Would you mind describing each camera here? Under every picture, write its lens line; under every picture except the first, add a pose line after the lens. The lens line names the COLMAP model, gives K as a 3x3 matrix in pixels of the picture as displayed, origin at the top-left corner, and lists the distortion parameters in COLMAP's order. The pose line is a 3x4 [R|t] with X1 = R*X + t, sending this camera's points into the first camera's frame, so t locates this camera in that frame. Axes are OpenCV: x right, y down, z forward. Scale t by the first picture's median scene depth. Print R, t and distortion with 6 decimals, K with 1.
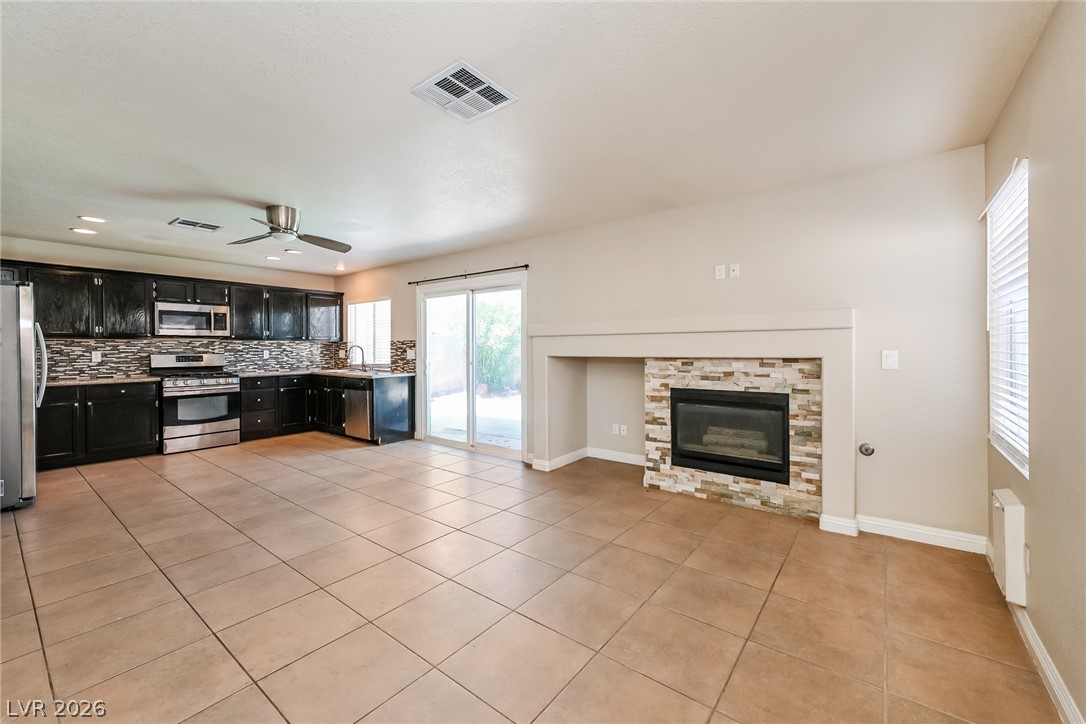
lens RADIAL K [[427.9, 0, 553.1], [0, 427.9, 352.0], [0, 0, 1]] dist [0.002797, 0.000029]
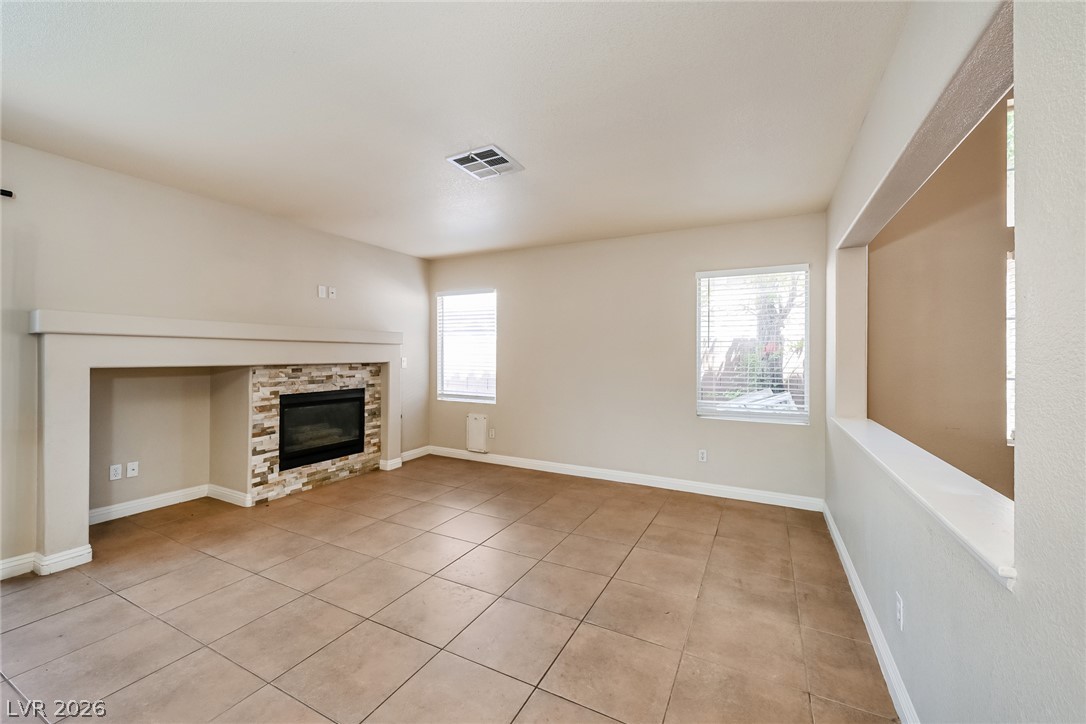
lens RADIAL K [[428.7, 0, 530.2], [0, 428.7, 354.4], [0, 0, 1]] dist [0.001637, 0.000185]
pose [[-0.140644, 0.006183, 0.990041, -0.650898], [0.003886, 0.999976, -0.005692, -0.003117], [-0.990053, 0.003047, -0.140665, 0.447152]]
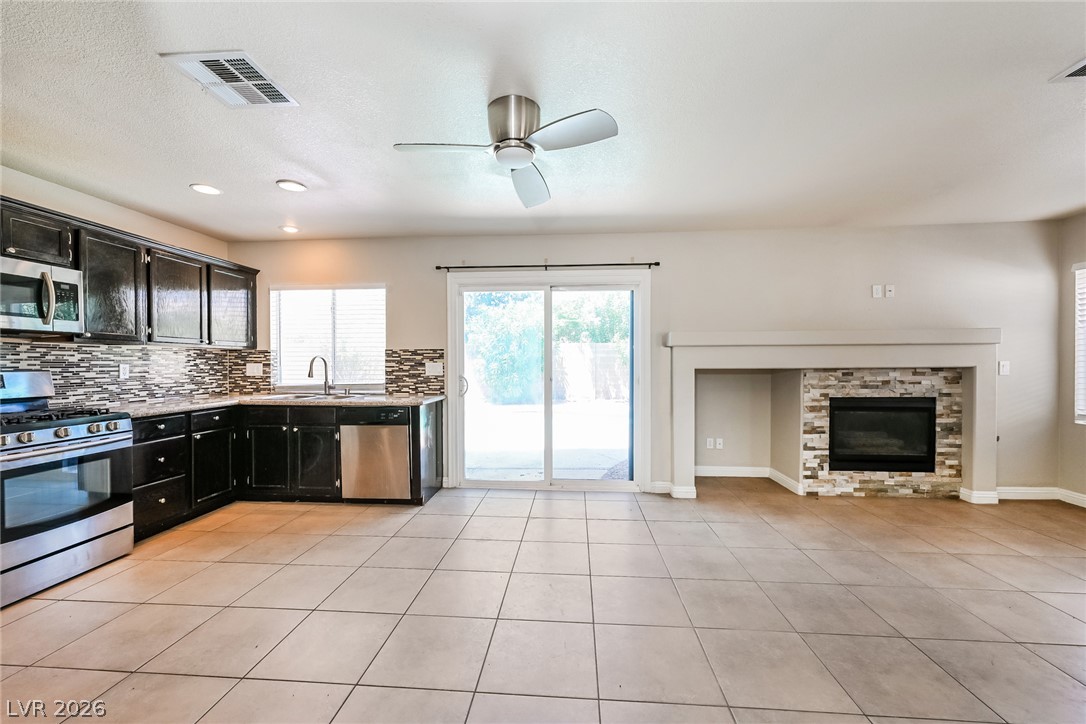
lens RADIAL K [[423.1, 0, 550.0], [0, 423.1, 368.9], [0, 0, 1]] dist [0.000668, 0.000148]
pose [[0.844787, -0.008038, 0.535042, -0.692392], [0.005376, 0.999964, 0.006534, 0.002743], [-0.535076, -0.002643, 0.844800, 0.392450]]
